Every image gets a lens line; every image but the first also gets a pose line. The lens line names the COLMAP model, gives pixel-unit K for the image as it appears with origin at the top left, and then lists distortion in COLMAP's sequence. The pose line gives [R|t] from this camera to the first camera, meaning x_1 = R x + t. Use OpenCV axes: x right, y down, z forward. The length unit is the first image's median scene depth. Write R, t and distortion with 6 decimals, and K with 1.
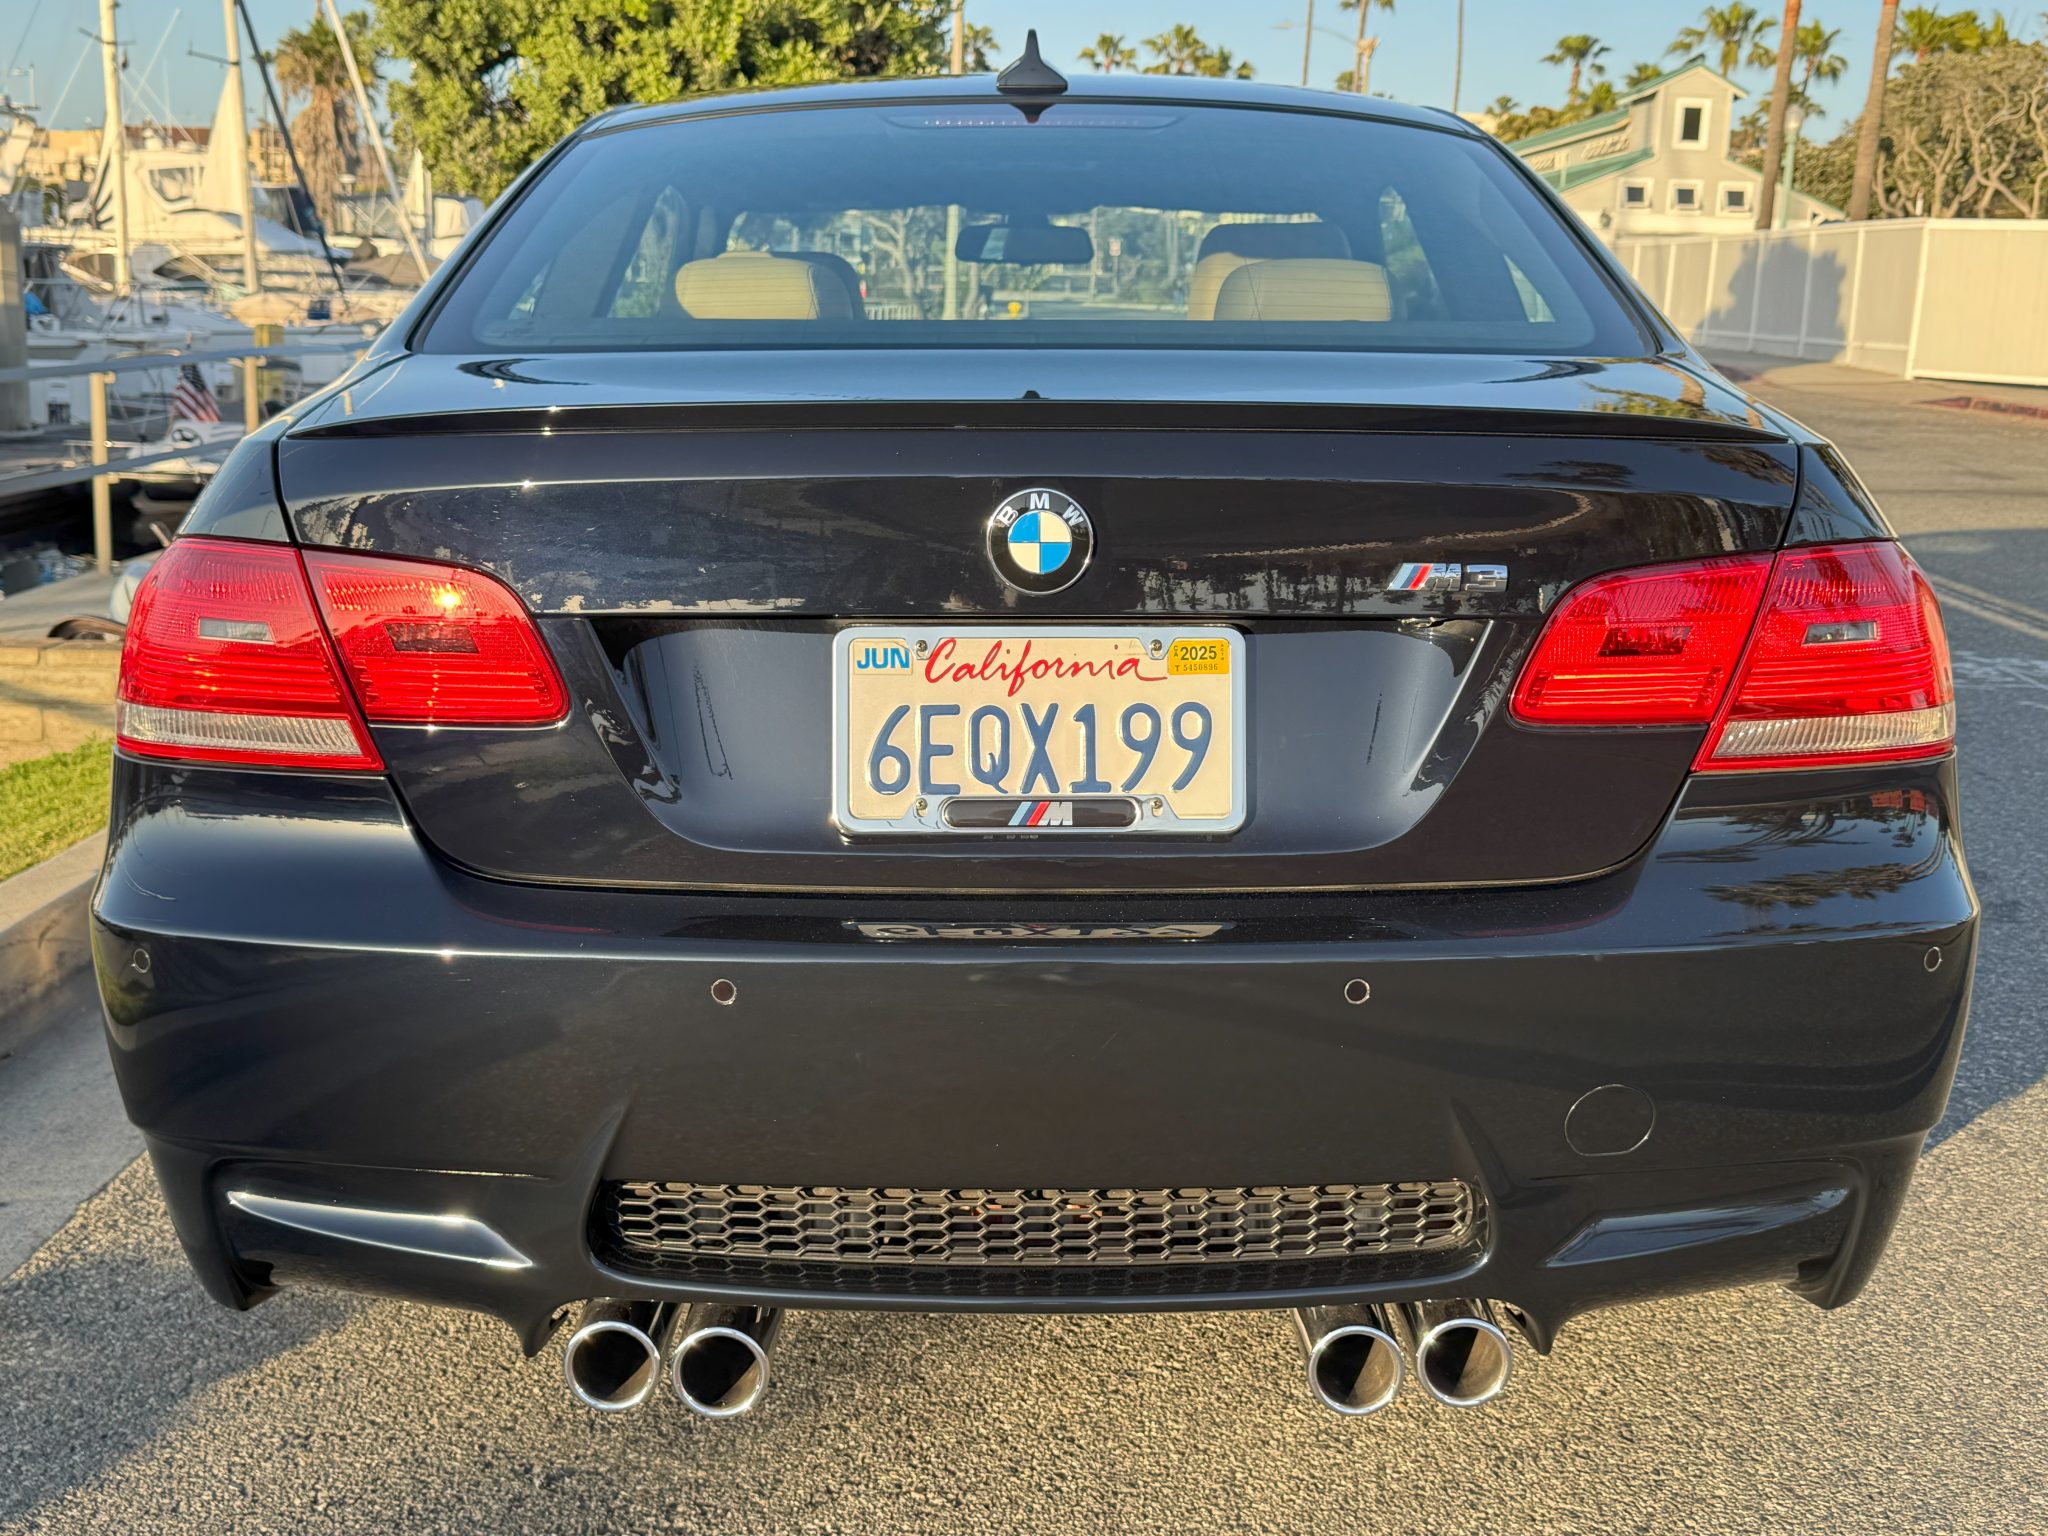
lens RADIAL K [[2224.9, 0, 1028.9], [0, 2224.9, 769.7], [0, 0, 1]] dist [0.031792, 0.000000]
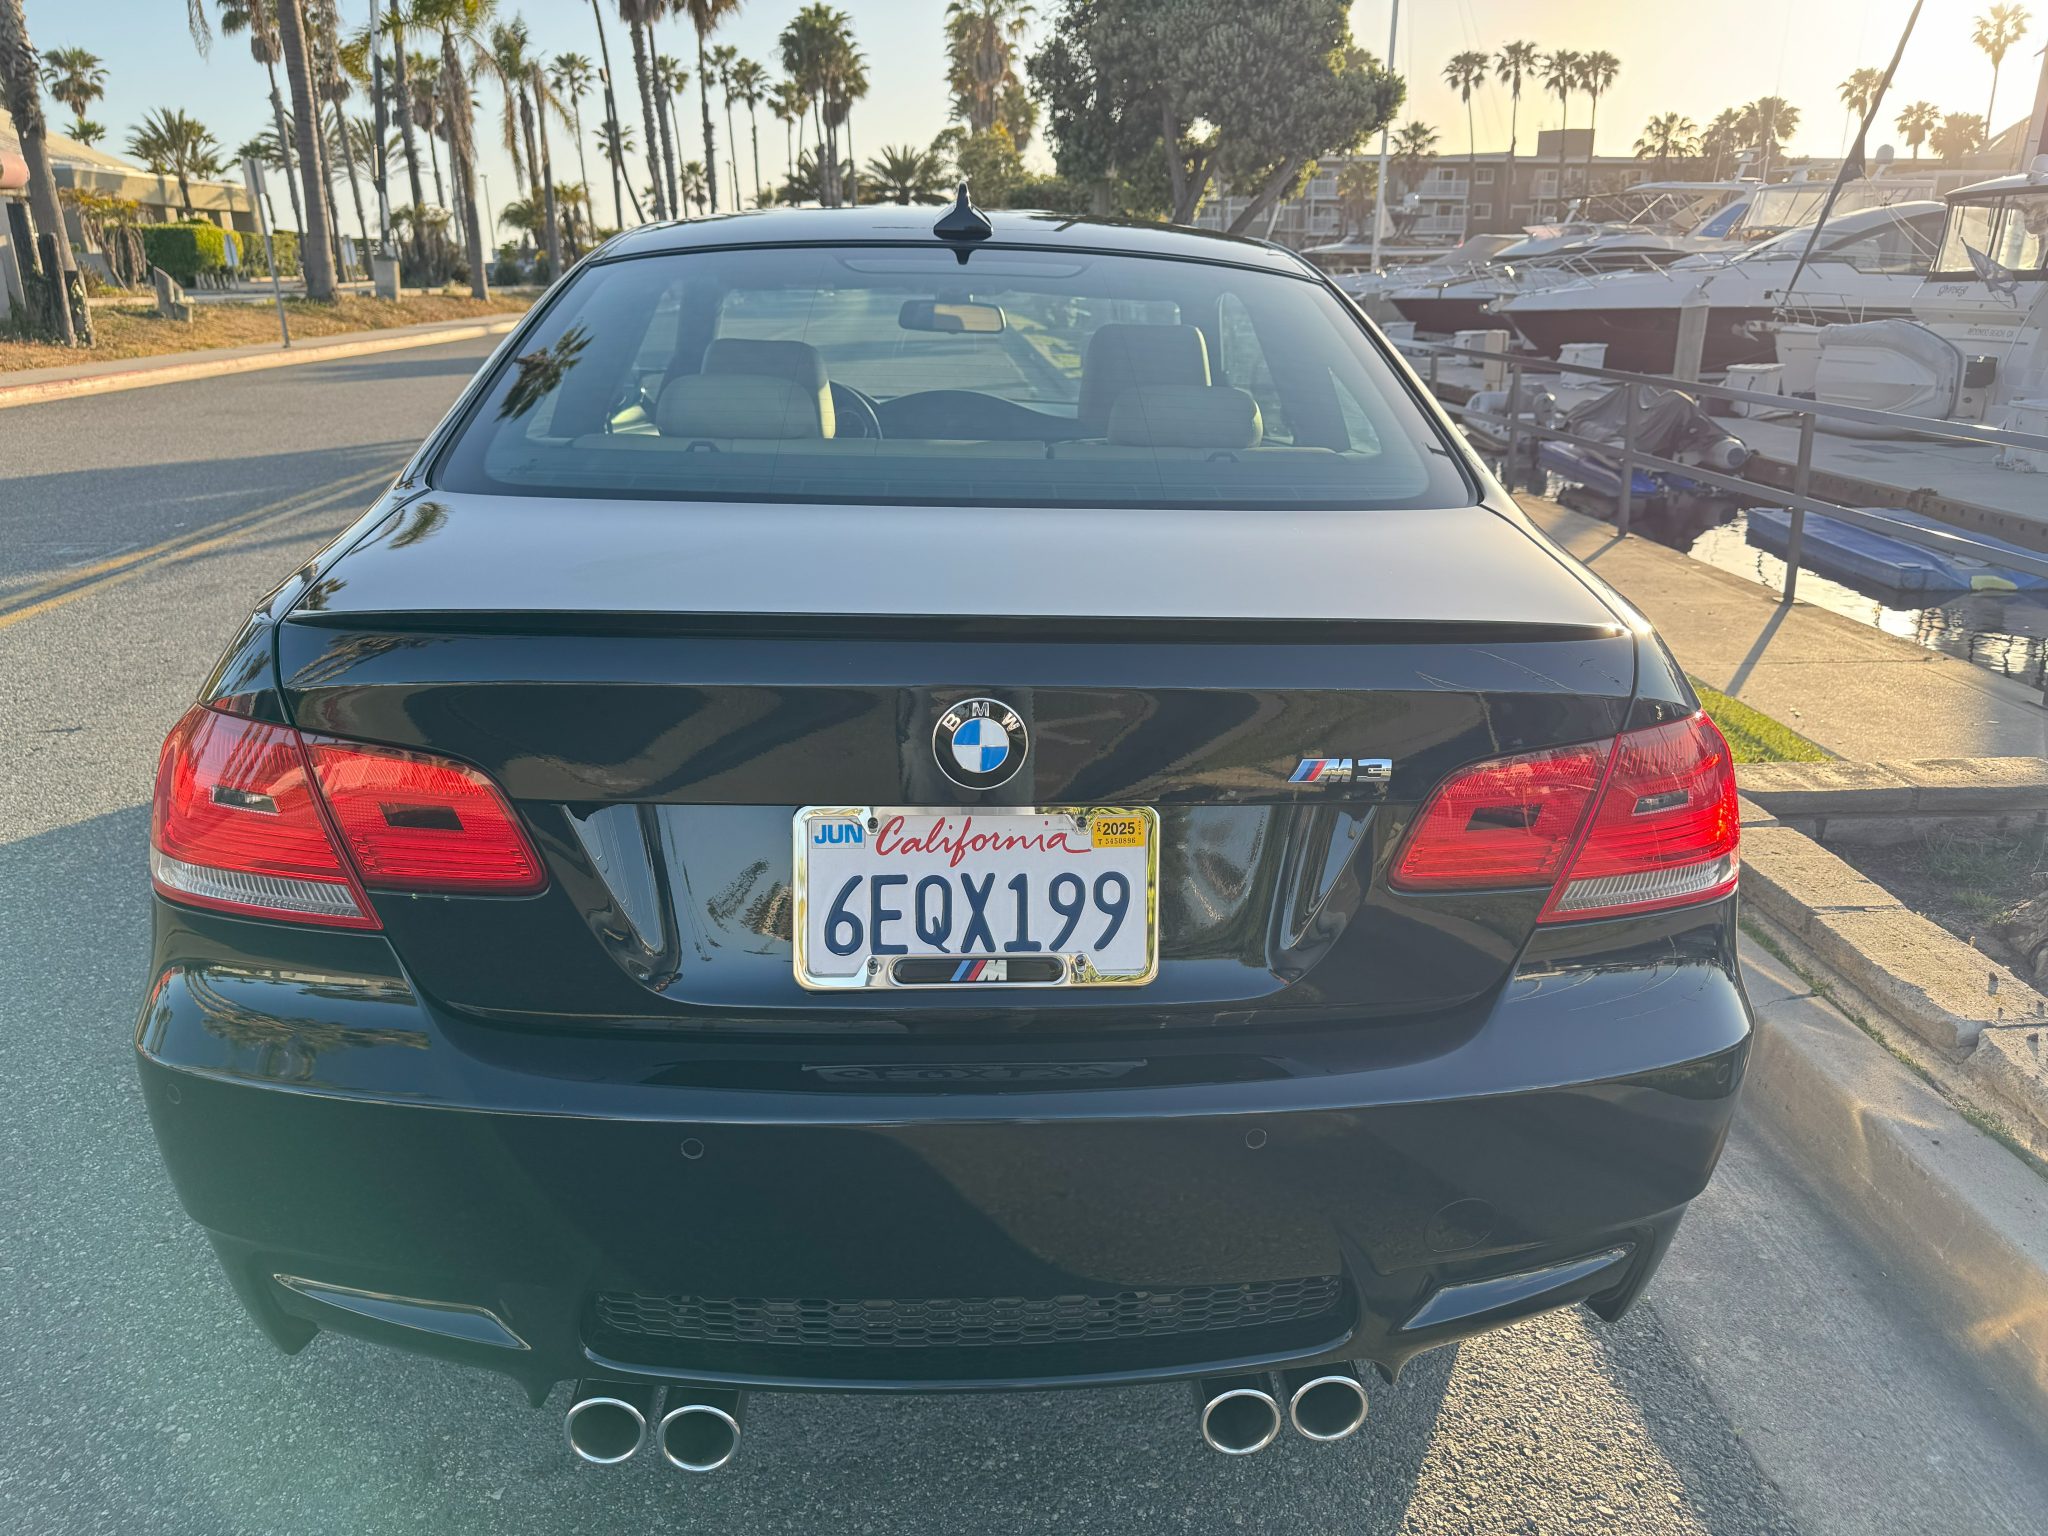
lens RADIAL K [[1456.6, 0, 1030.7], [0, 1456.6, 749.7], [0, 0, 1]] dist [0.008237, -0.008294]
pose [[0.998113, 0.003250, 0.061318, -0.013466], [-0.009613, 0.994555, 0.103768, -0.164167], [-0.060647, -0.104162, 0.992710, 0.264742]]
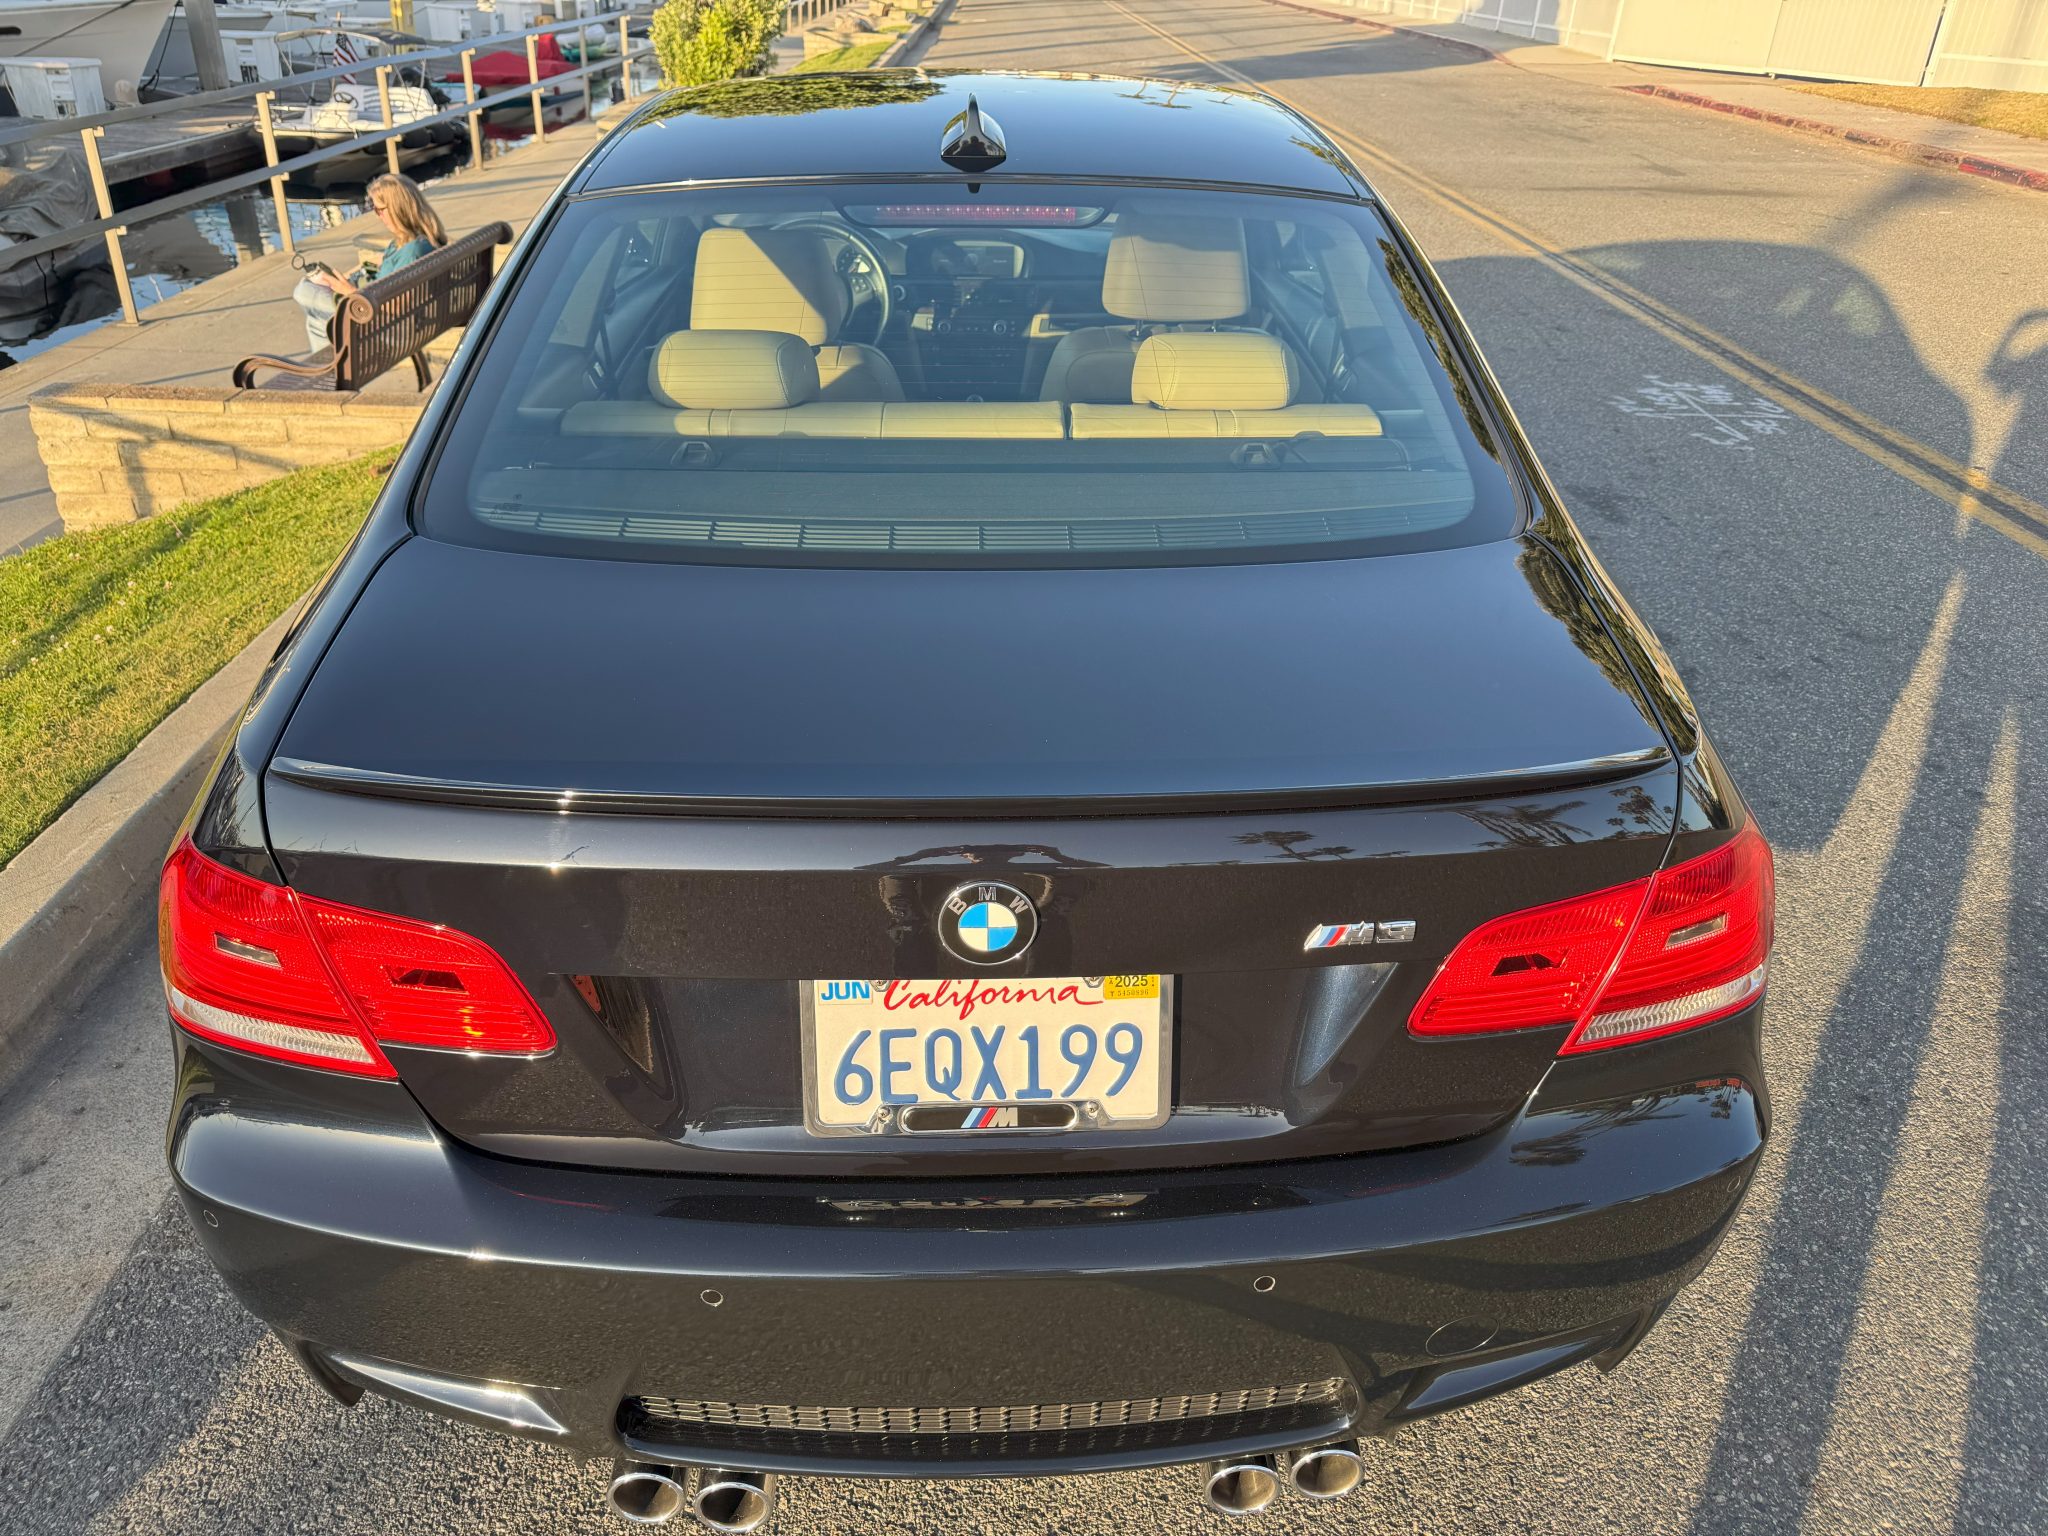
lens RADIAL K [[1463.8, 0, 1029.4], [0, 1463.8, 765.5], [0, 0, 1]] dist [0.011352, -0.013126]
pose [[0.999337, -0.009243, 0.035227, 0.000886], [-0.001474, 0.956207, 0.292687, -0.358474], [-0.036390, -0.292545, 0.955559, 0.327648]]
